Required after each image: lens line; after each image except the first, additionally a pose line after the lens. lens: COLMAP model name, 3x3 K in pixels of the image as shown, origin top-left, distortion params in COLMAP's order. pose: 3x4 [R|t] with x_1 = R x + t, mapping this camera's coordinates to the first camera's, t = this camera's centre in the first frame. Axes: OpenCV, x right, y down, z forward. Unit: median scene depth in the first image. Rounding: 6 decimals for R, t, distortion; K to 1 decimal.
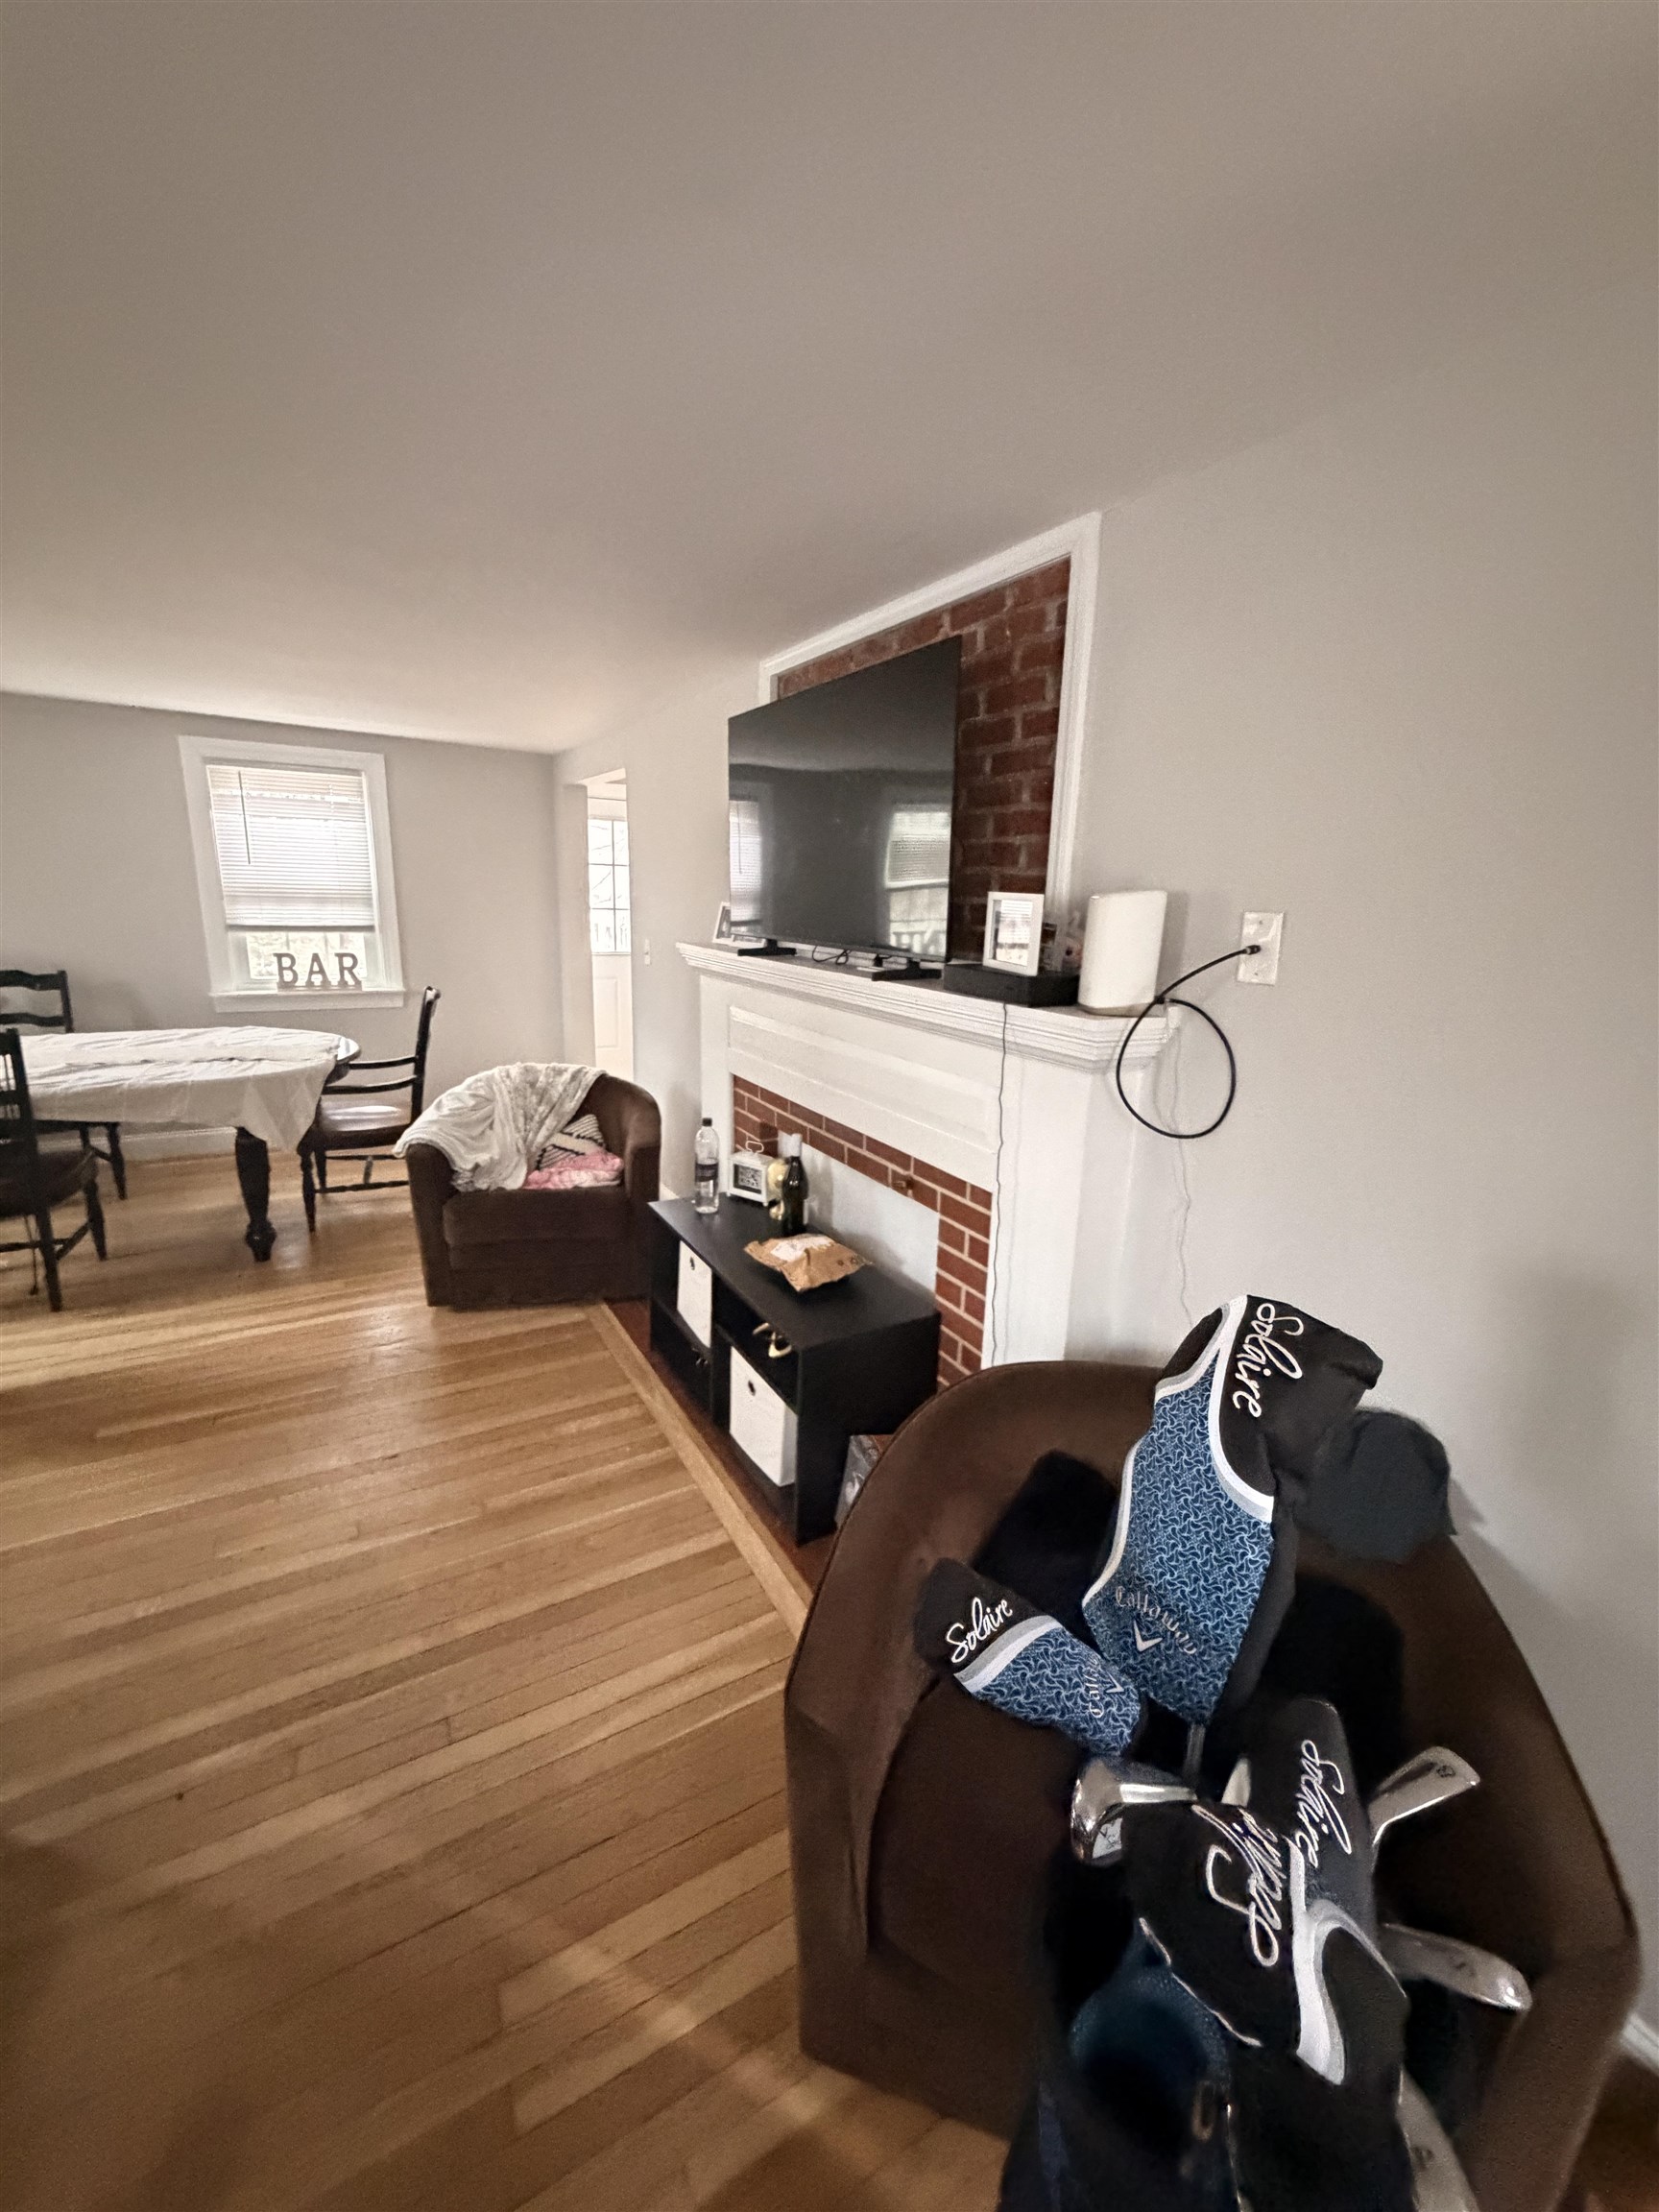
lens RADIAL K [[877.3, 0, 832.5], [0, 877.3, 1100.4], [0, 0, 1]] dist [0.001295, 0.000526]
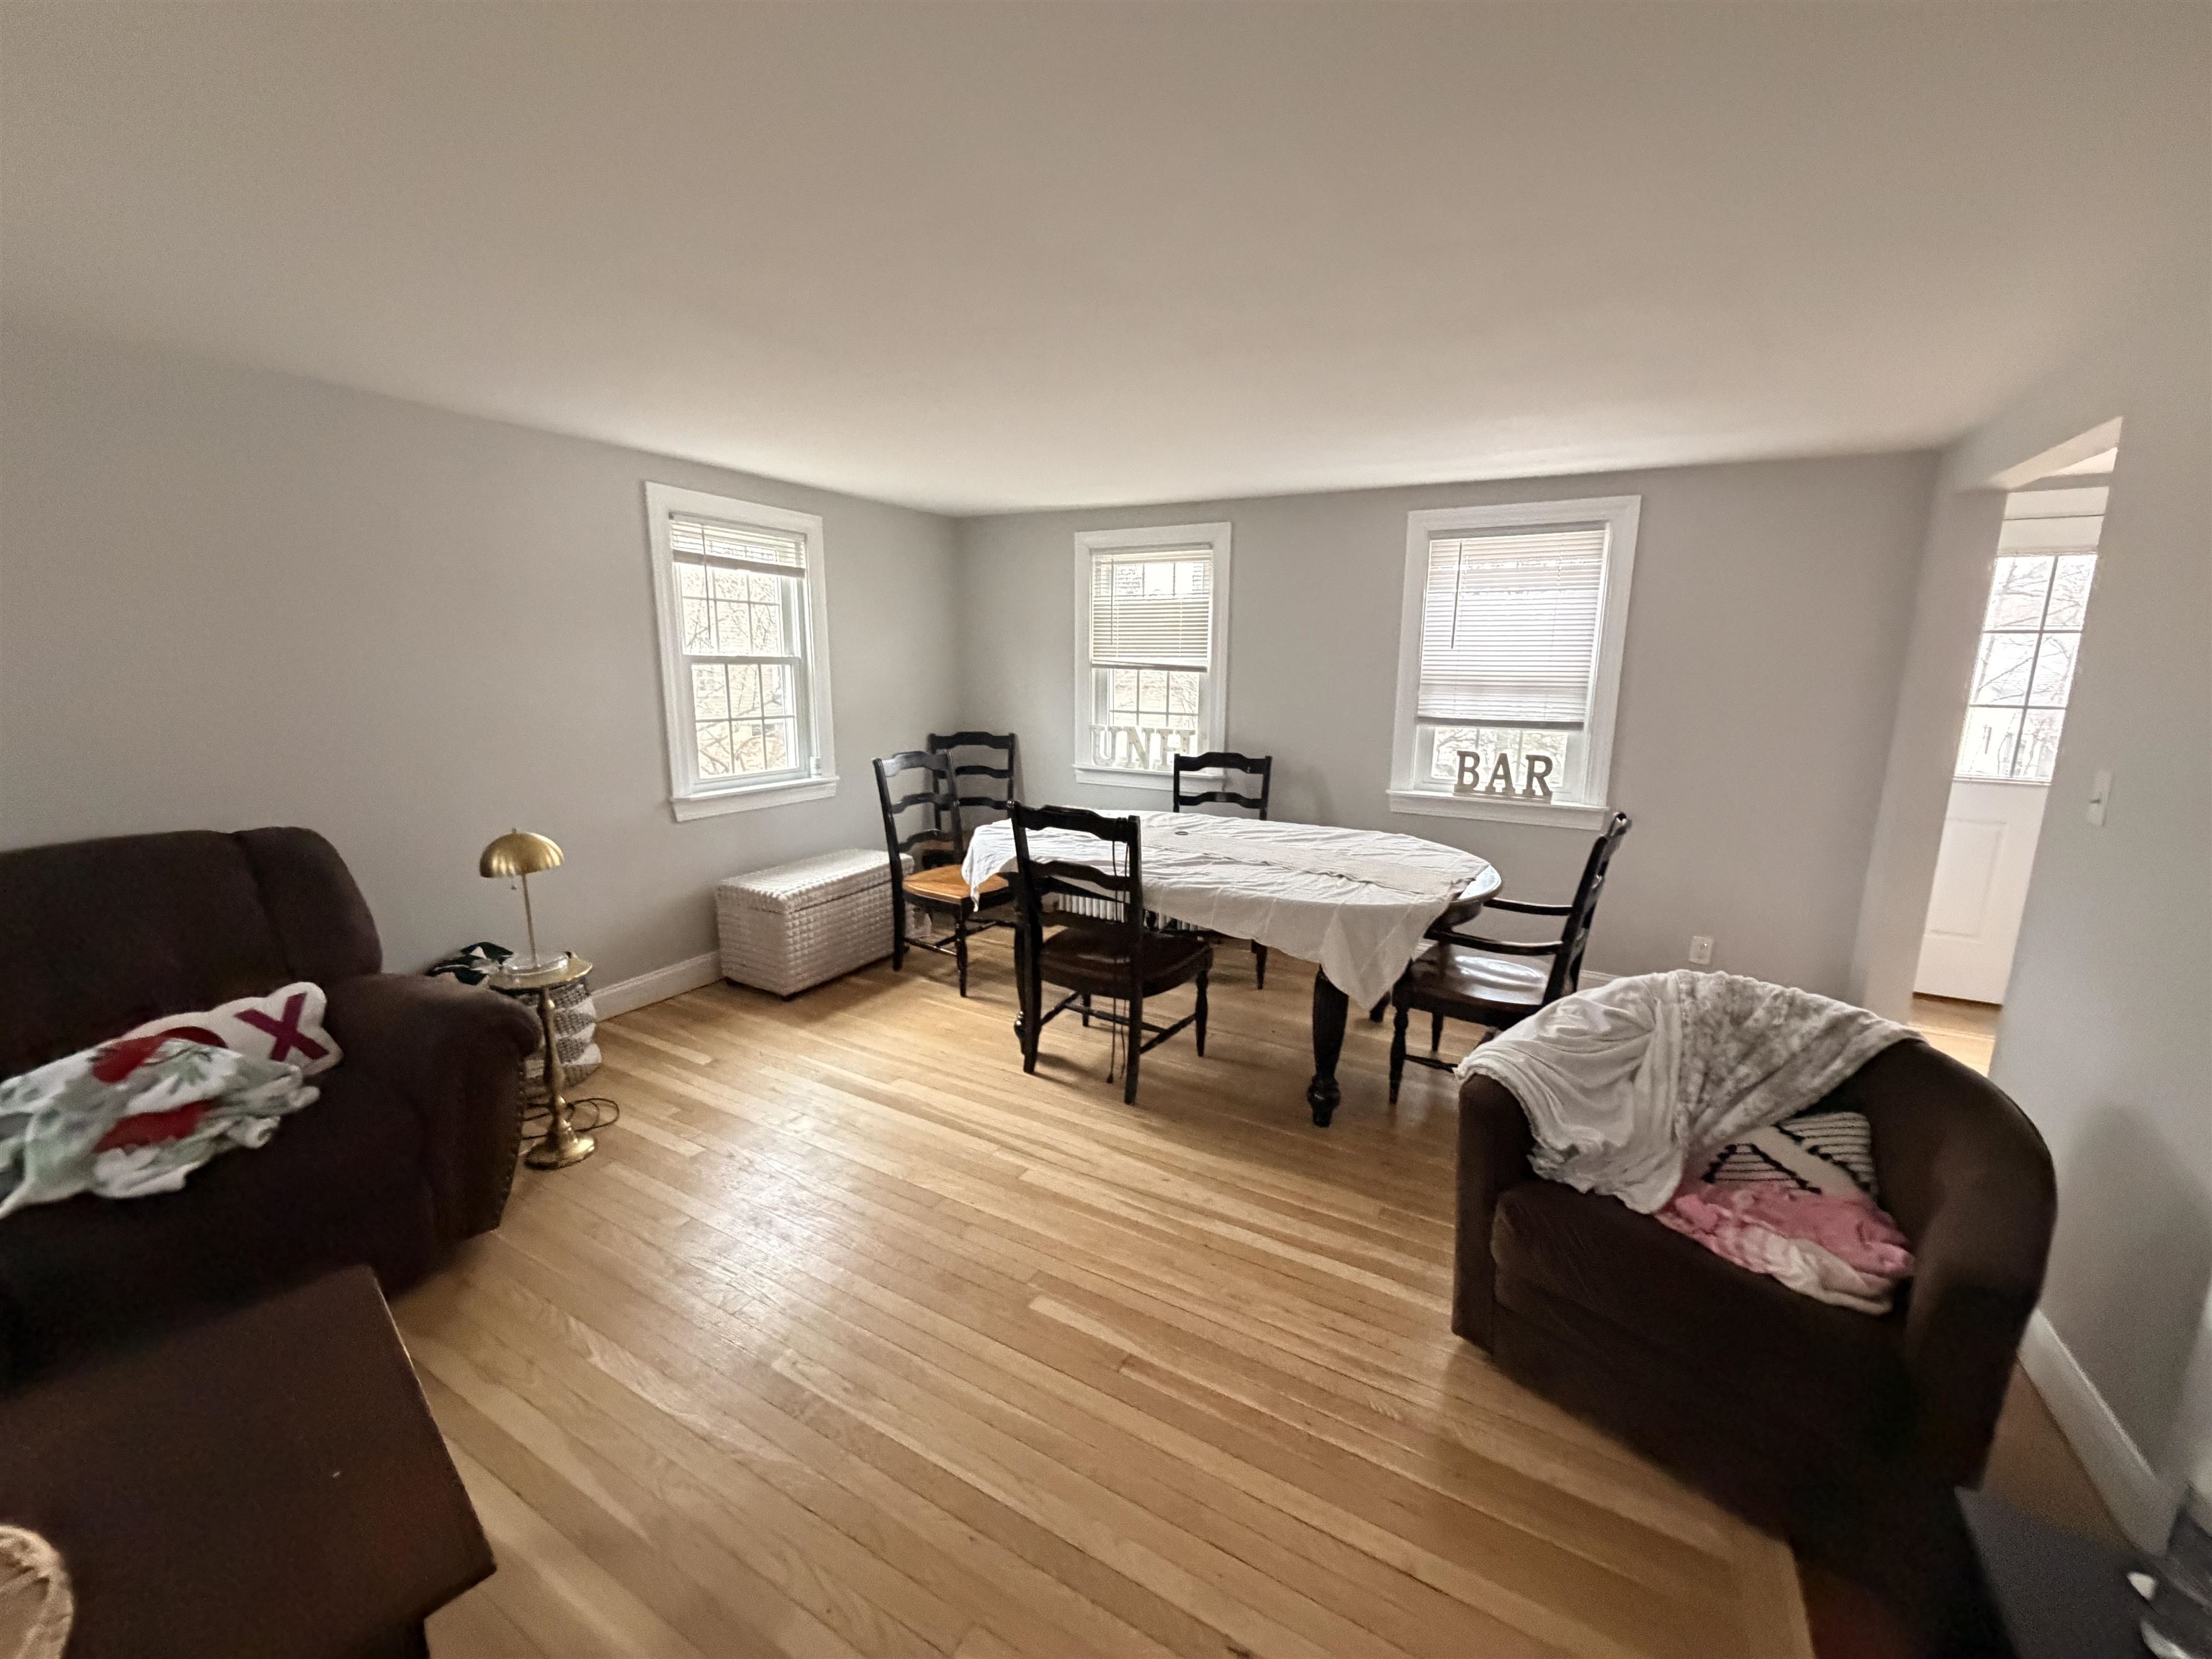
lens RADIAL K [[877.3, 0, 1117.9], [0, 877.3, 830.6], [0, 0, 1]] dist [0.001295, 0.000526]
pose [[0.510756, 0.138959, -0.848421, -0.090401], [-0.198630, 0.979225, 0.040806, -0.078895], [0.836465, 0.147680, 0.527747, 0.368492]]
